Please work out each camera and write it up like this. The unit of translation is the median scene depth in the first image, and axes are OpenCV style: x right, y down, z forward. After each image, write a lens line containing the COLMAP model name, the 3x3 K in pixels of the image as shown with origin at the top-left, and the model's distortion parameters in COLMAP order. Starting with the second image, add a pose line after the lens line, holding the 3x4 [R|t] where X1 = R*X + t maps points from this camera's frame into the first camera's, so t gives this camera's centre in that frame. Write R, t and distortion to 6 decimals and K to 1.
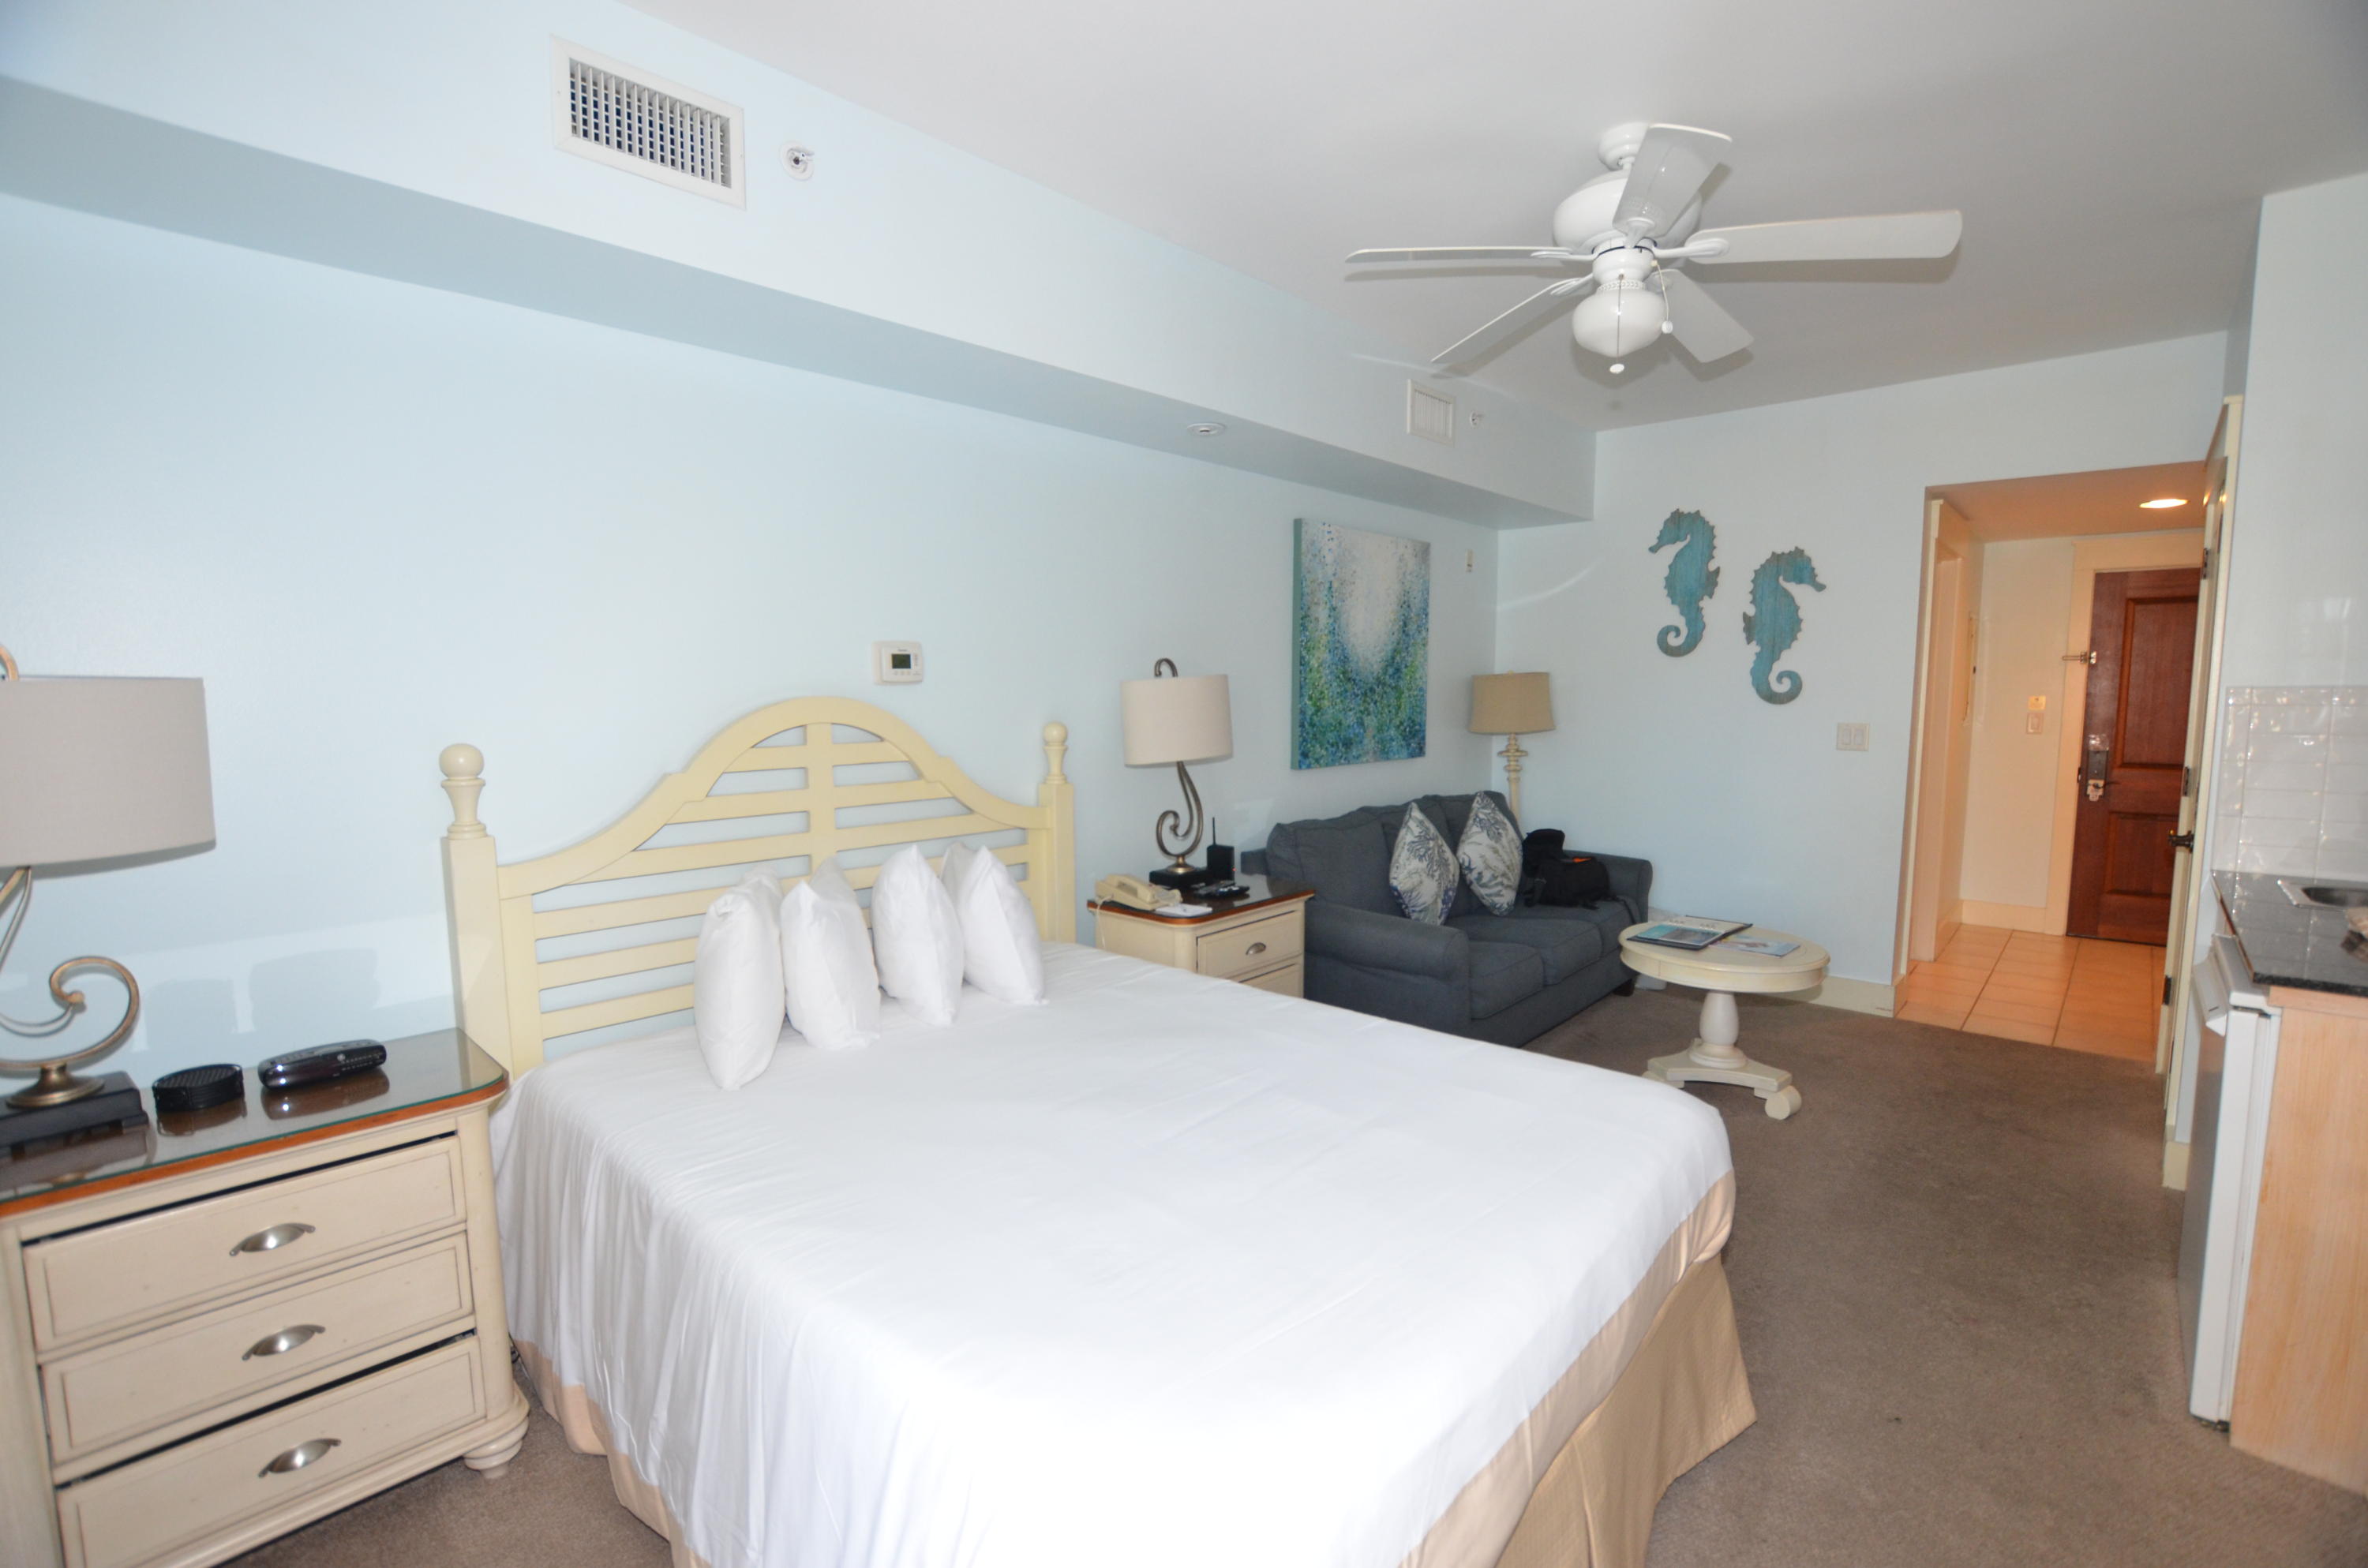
lens RADIAL K [[1080.0, 0, 1175.6], [0, 1080.0, 790.9], [0, 0, 1]] dist [-0.024368, 0.000930]
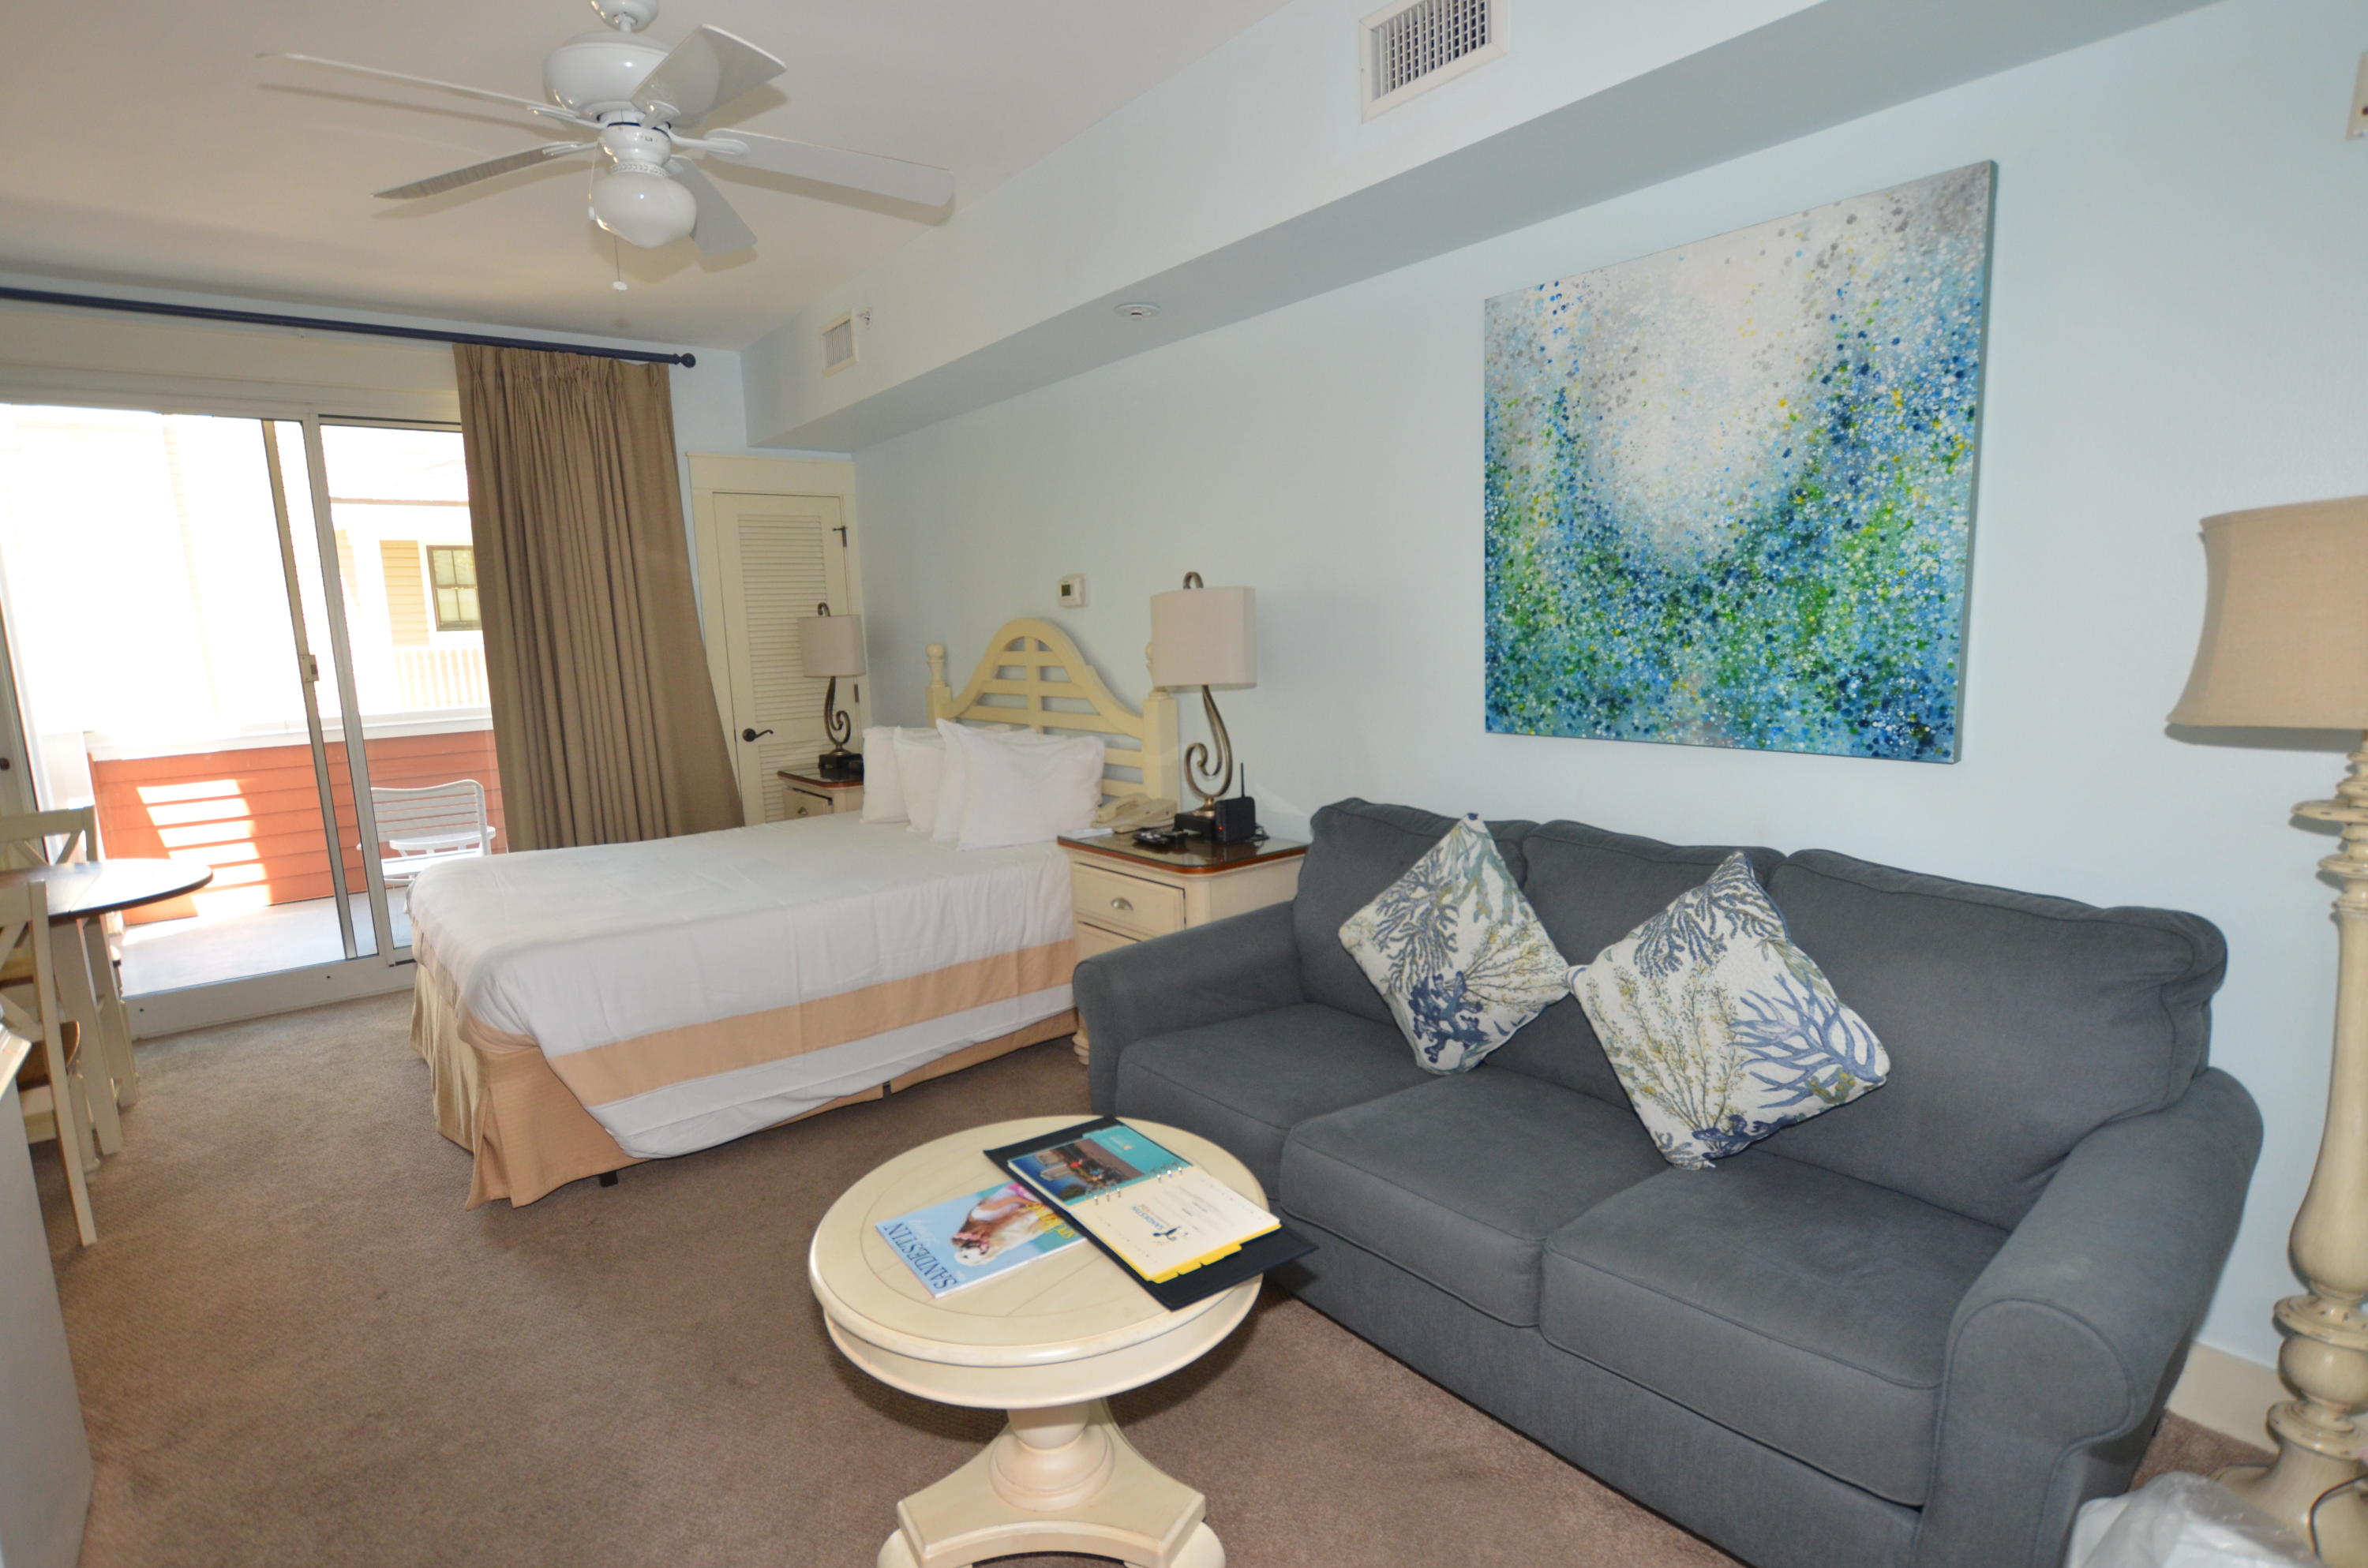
lens RADIAL K [[1080.0, 0, 1174.0], [0, 1080.0, 778.0], [0, 0, 1]] dist [-0.024368, 0.000930]
pose [[-0.131288, 0.157076, -0.978821, 0.691065], [-0.057918, 0.984466, 0.165750, -0.079430], [0.989651, 0.078452, -0.120151, 0.857877]]
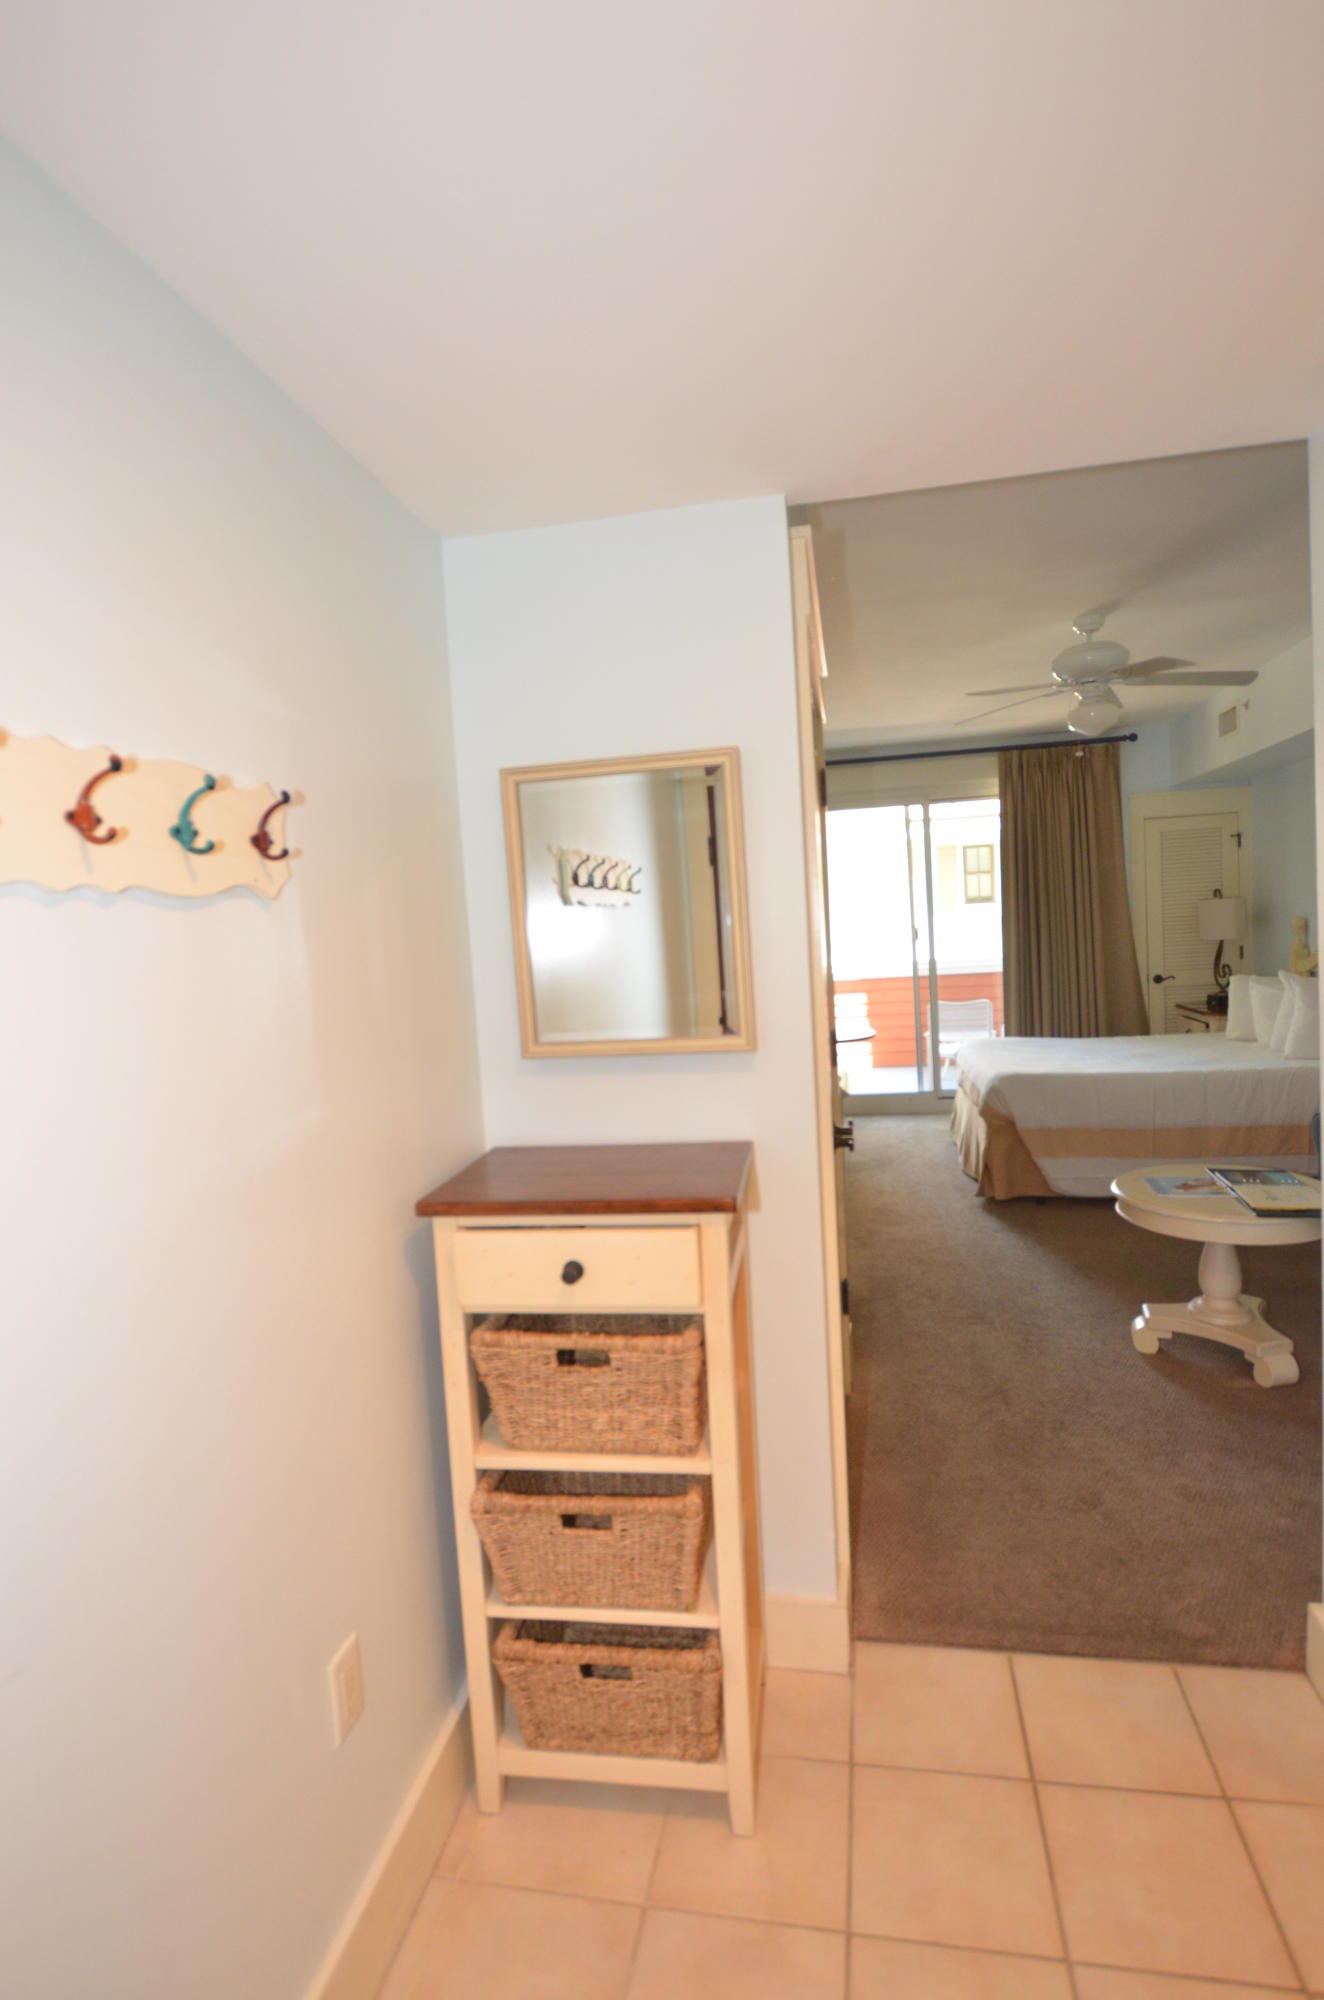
lens RADIAL K [[912.3, 0, 669.0], [0, 912.3, 1005.3], [0, 0, 1]] dist [-0.024368, 0.000930]
pose [[-0.861792, 0.102015, -0.496898, 0.948882], [0.022223, 0.986221, 0.163932, -0.112534], [0.506775, 0.130233, -0.852185, 1.059361]]
